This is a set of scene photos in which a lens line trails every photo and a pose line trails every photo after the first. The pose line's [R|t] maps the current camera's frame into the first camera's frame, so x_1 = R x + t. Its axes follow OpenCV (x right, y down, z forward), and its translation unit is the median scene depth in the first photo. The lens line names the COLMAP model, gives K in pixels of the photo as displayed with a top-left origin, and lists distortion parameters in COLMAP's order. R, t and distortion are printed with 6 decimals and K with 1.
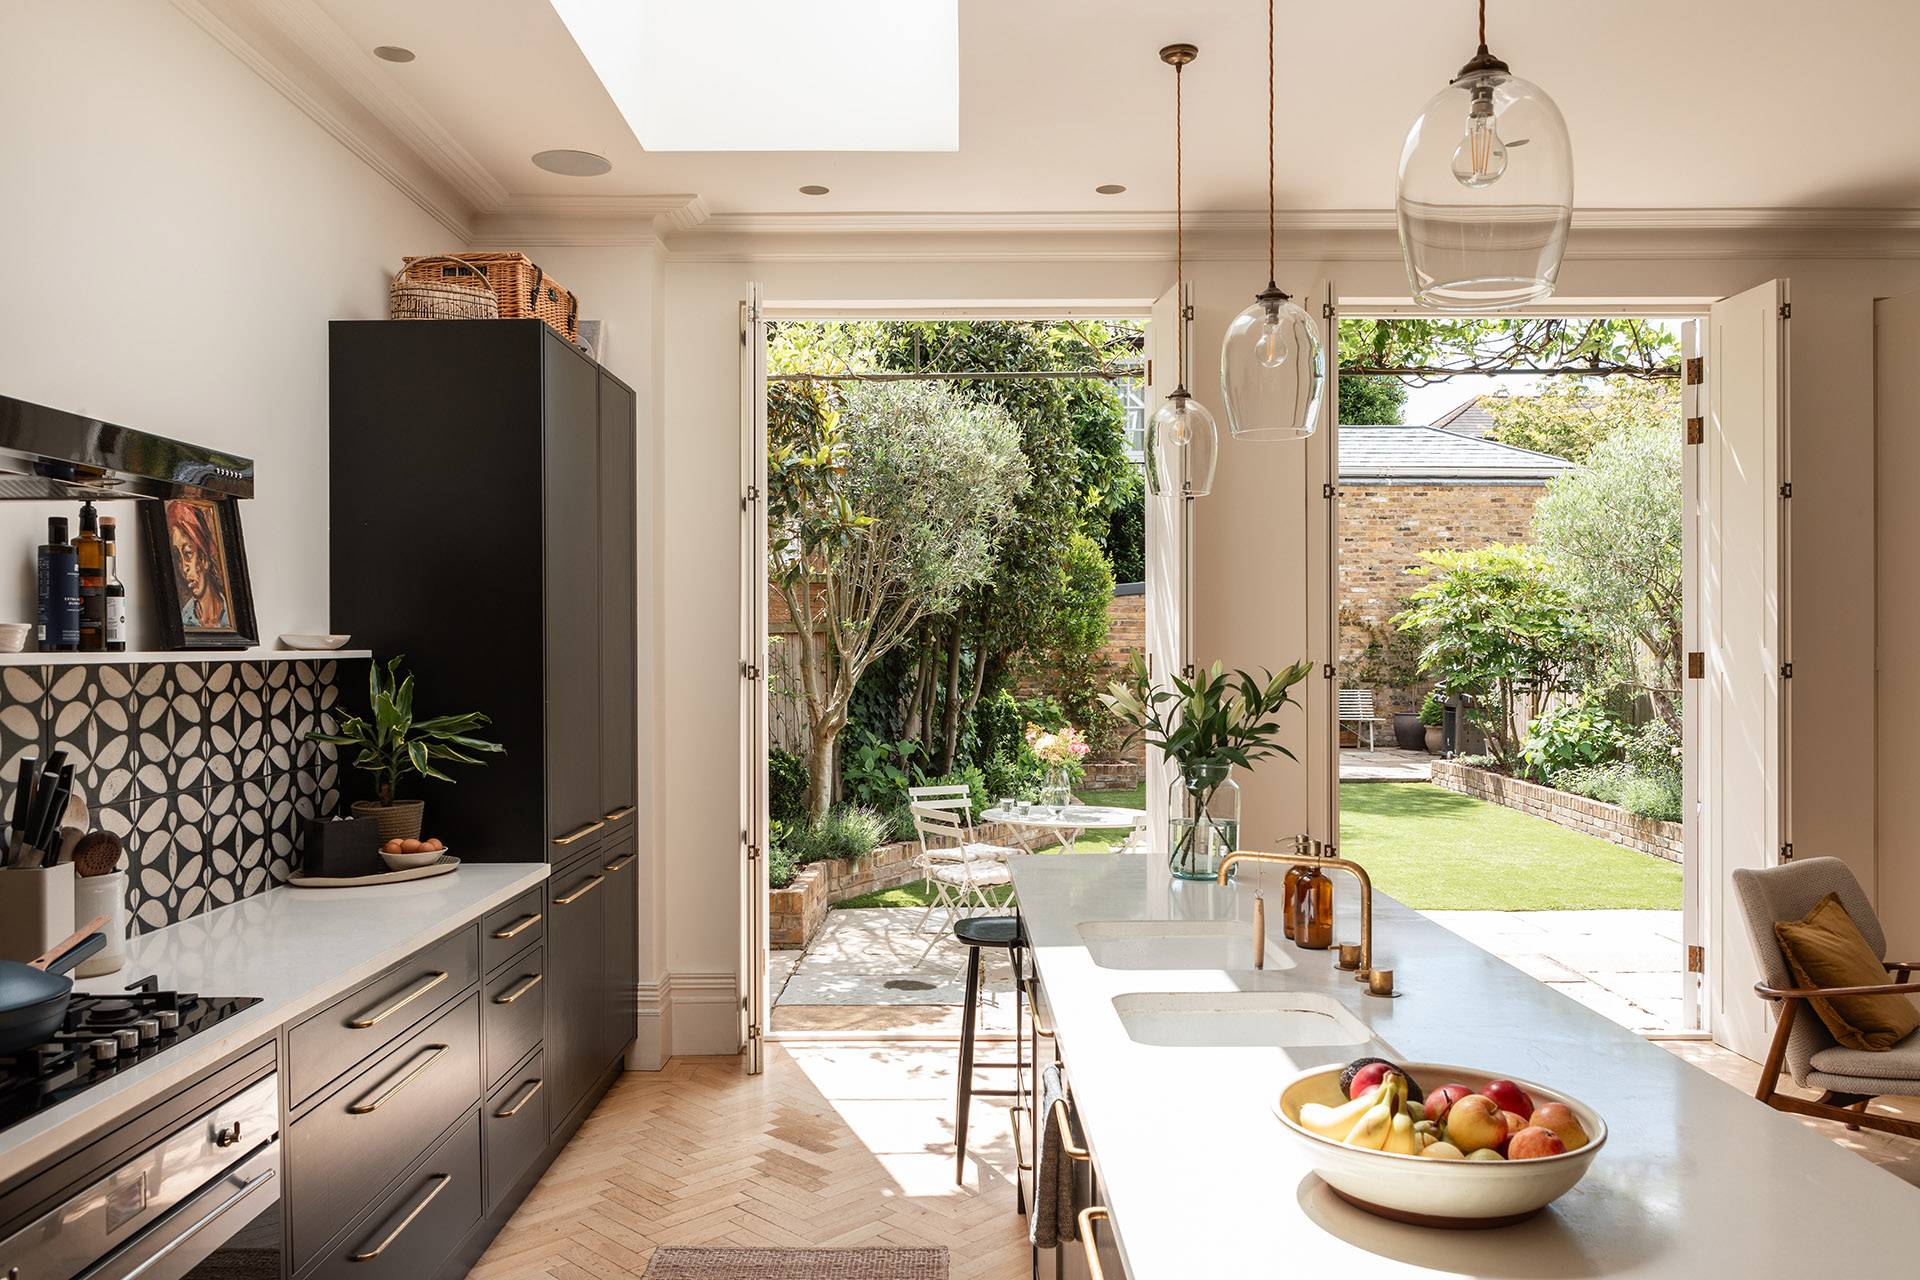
lens RADIAL K [[1425.3, 0, 949.9], [0, 1425.3, 640.0], [0, 0, 1]] dist [-0.011873, -0.011443]
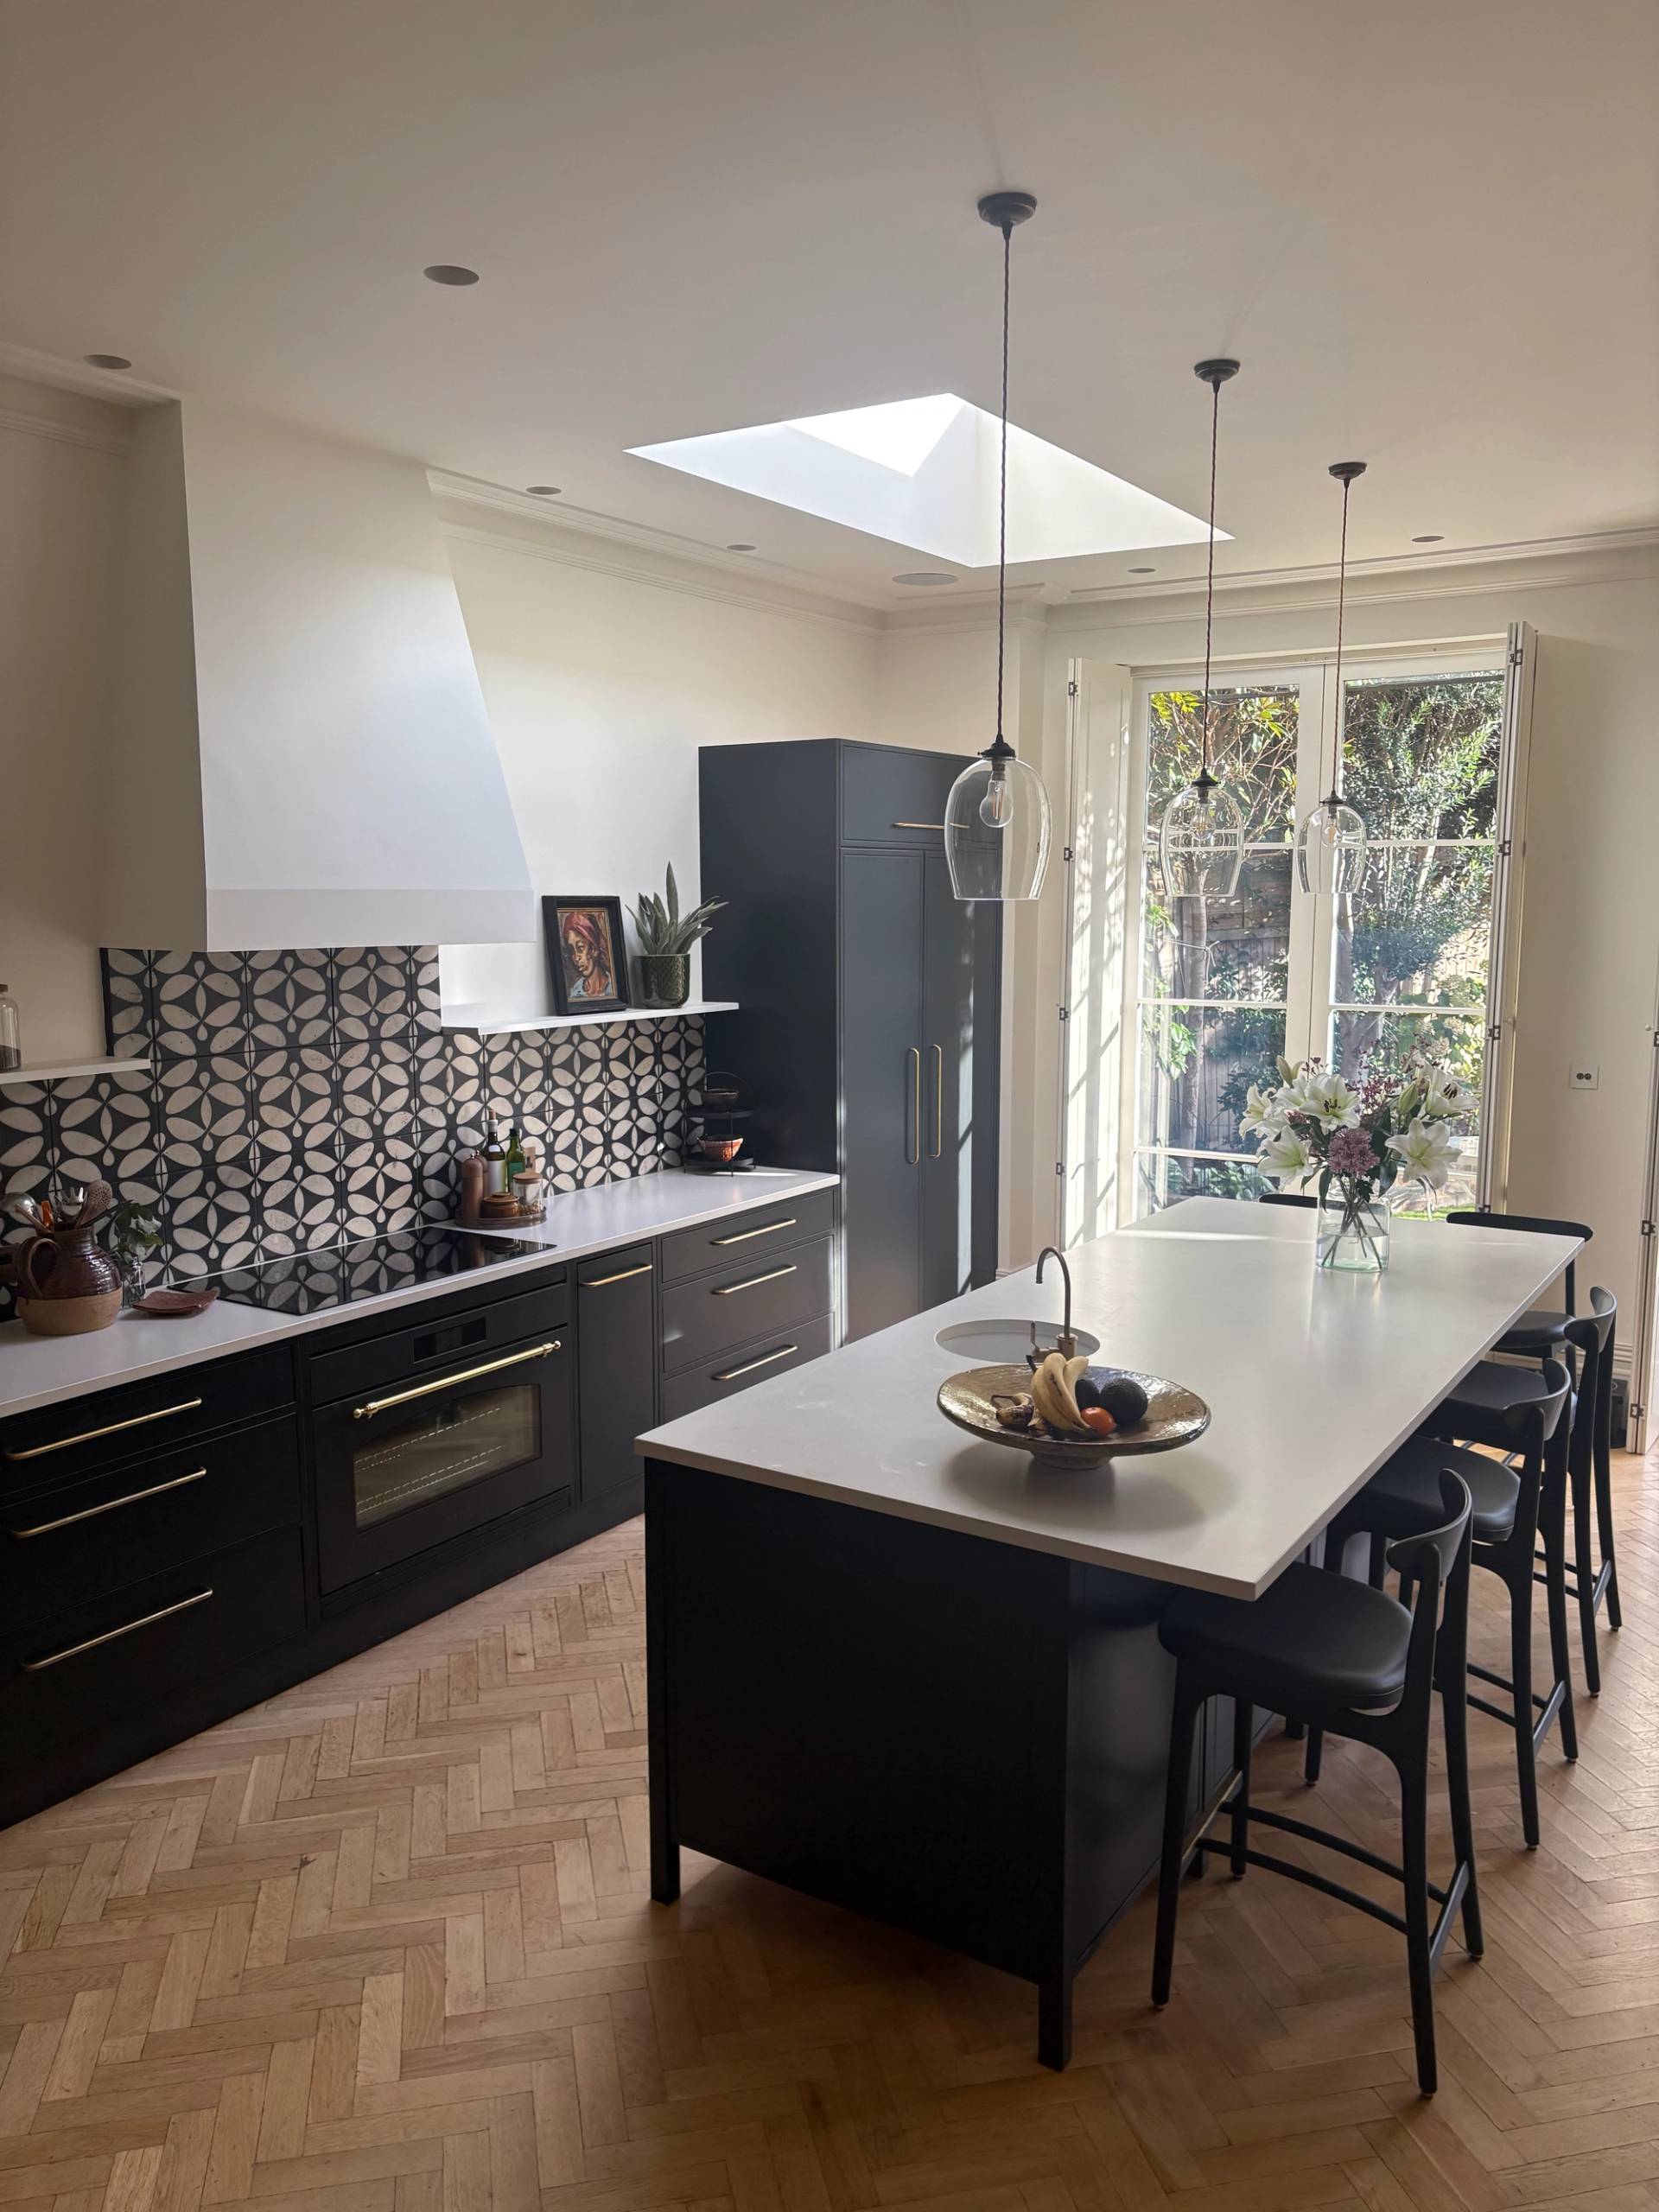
lens RADIAL K [[1634.8, 0, 820.3], [0, 1634.8, 1102.0], [0, 0, 1]] dist [0.050050, -0.040807]
pose [[0.840428, 0.073967, -0.536851, 0.595157], [-0.000690, 0.990787, 0.135430, -0.130431], [0.541923, -0.113449, 0.832736, -0.317619]]
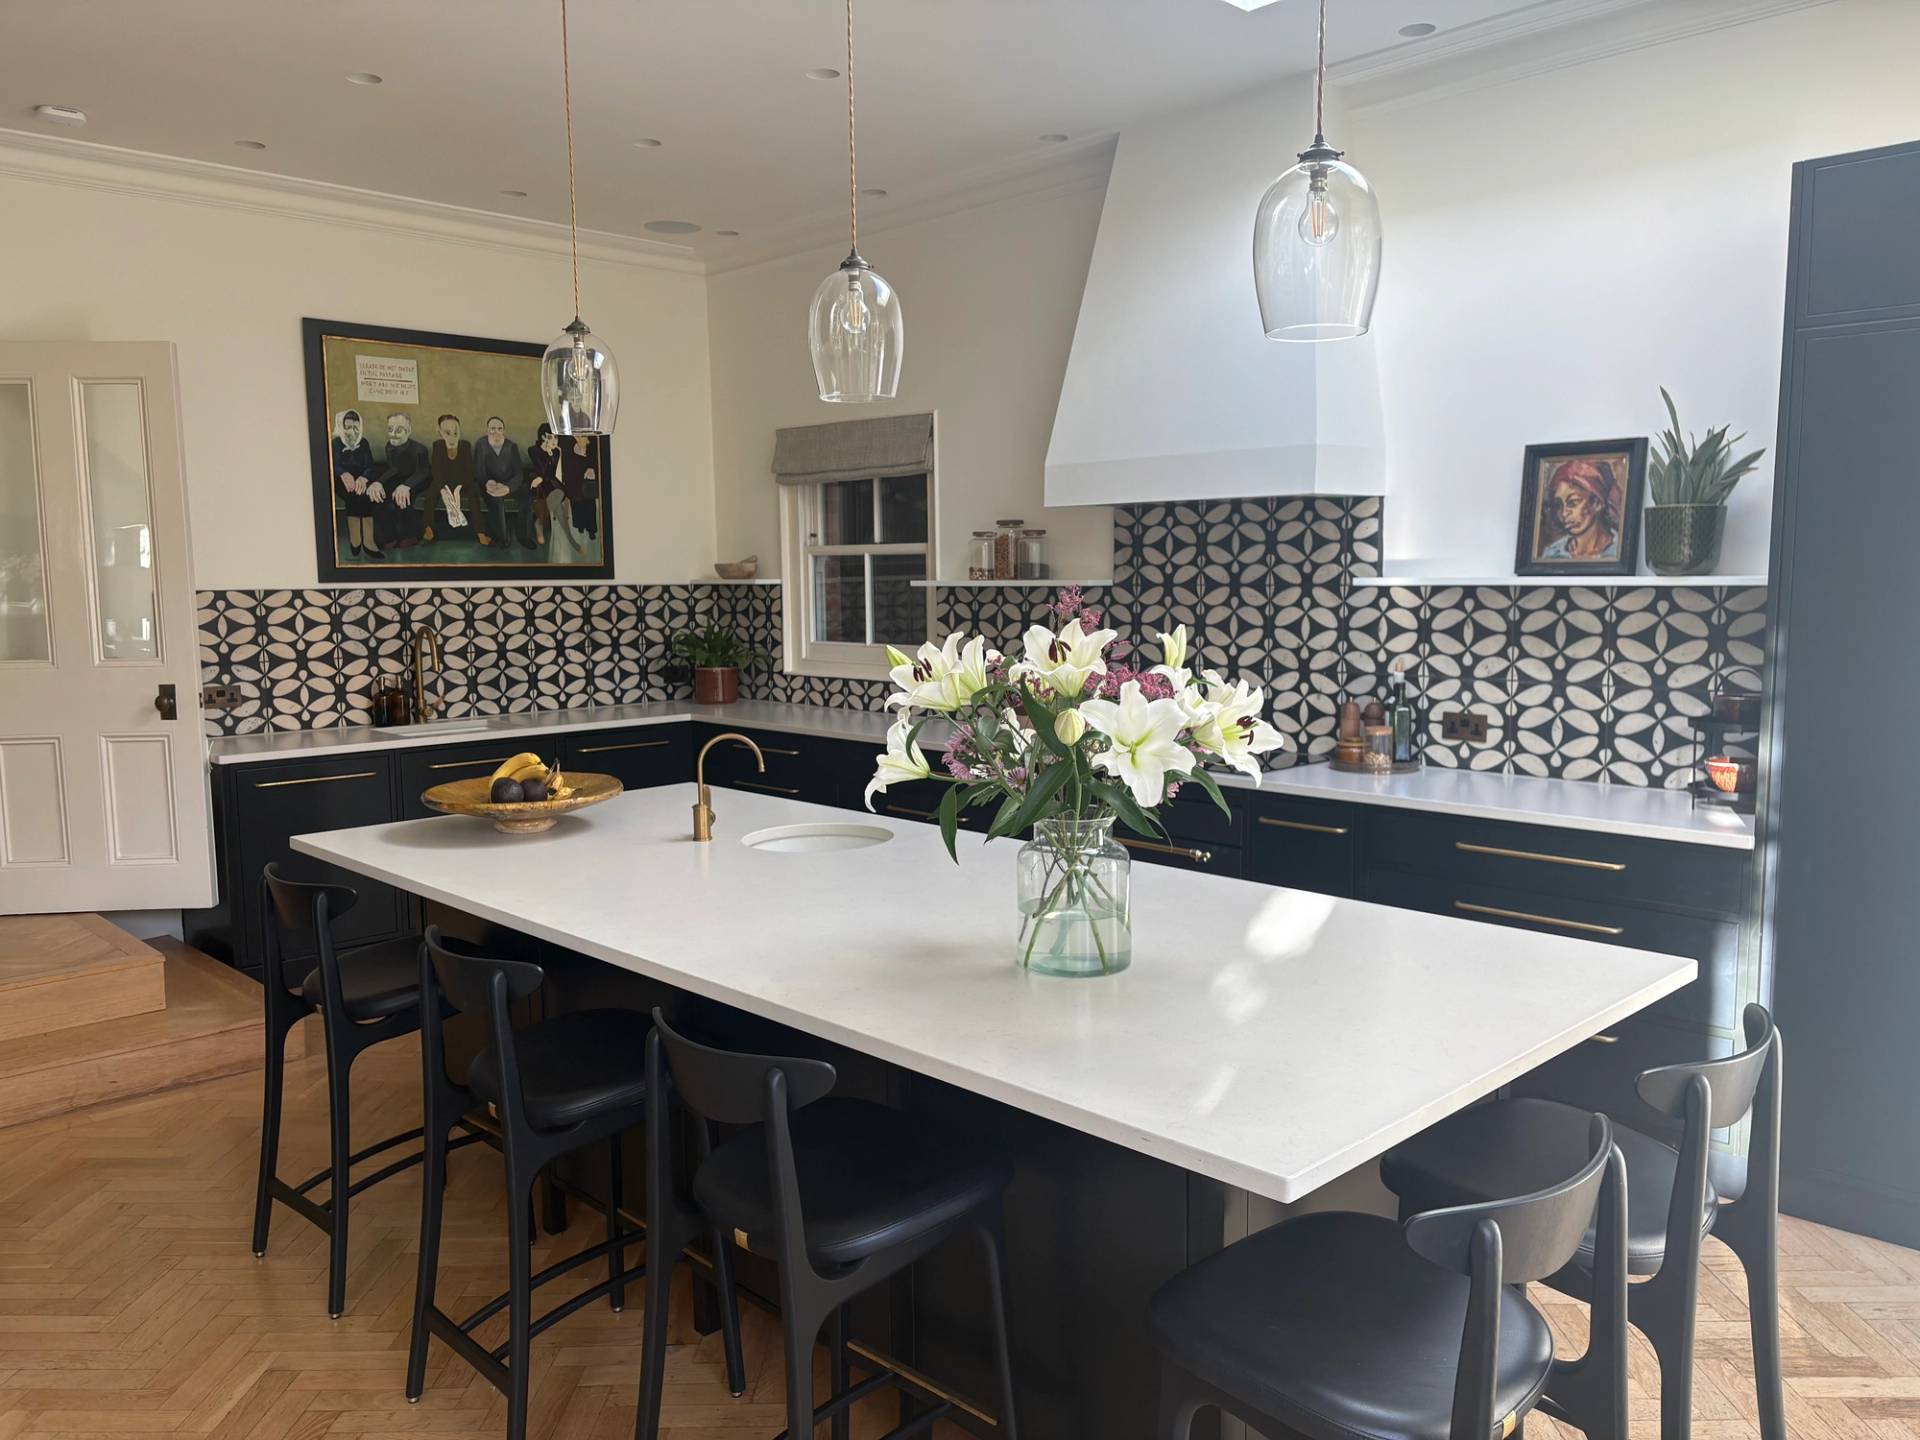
lens RADIAL K [[1419.0, 0, 952.6], [0, 1419.0, 733.6], [0, 0, 1]] dist [0.050050, -0.040807]
pose [[-0.711744, 0.082003, -0.697636, 0.781710], [0.008445, 0.994090, 0.108233, 0.003598], [0.702388, 0.071142, -0.708230, 1.495781]]
